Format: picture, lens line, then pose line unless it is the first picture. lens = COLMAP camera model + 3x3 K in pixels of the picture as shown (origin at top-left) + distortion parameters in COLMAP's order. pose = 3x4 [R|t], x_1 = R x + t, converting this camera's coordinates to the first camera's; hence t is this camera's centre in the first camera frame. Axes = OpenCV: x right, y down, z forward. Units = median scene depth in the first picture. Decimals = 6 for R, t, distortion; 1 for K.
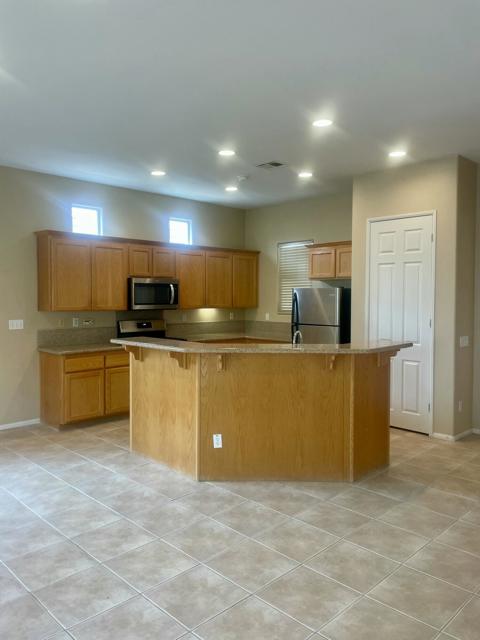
lens RADIAL K [[487.8, 0, 241.0], [0, 487.8, 315.2], [0, 0, 1]] dist [0.079004, -0.111338]
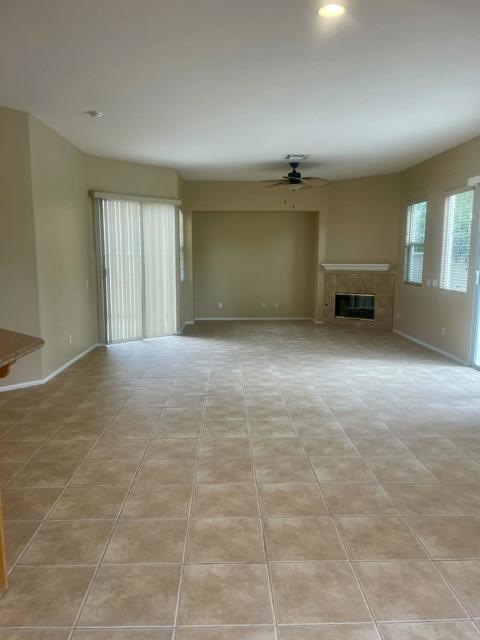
lens RADIAL K [[487.8, 0, 236.4], [0, 487.8, 323.0], [0, 0, 1]] dist [0.079004, -0.111338]
pose [[-0.726897, -0.097981, 0.679721, -0.568435], [0.026388, 0.985054, 0.170214, -0.034046], [-0.686239, 0.141665, -0.713447, 1.085599]]
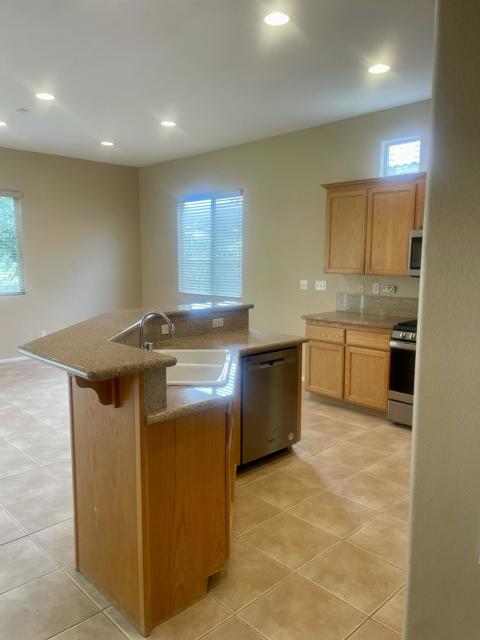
lens RADIAL K [[487.8, 0, 238.5], [0, 487.8, 324.1], [0, 0, 1]] dist [0.079004, -0.111338]
pose [[-0.019858, 0.135620, -0.990562, 0.716294], [-0.044437, 0.989658, 0.136387, -0.041112], [0.998815, 0.046726, -0.013626, 1.099737]]
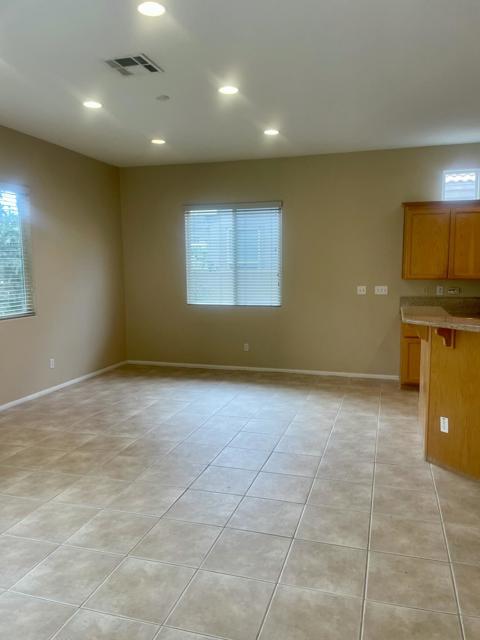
lens RADIAL K [[487.8, 0, 248.1], [0, 487.8, 319.8], [0, 0, 1]] dist [0.079004, -0.111338]
pose [[0.485834, 0.091394, -0.869260, 0.505404], [-0.030535, 0.995686, 0.087621, -0.003646], [0.873518, -0.016027, 0.486528, 0.227113]]
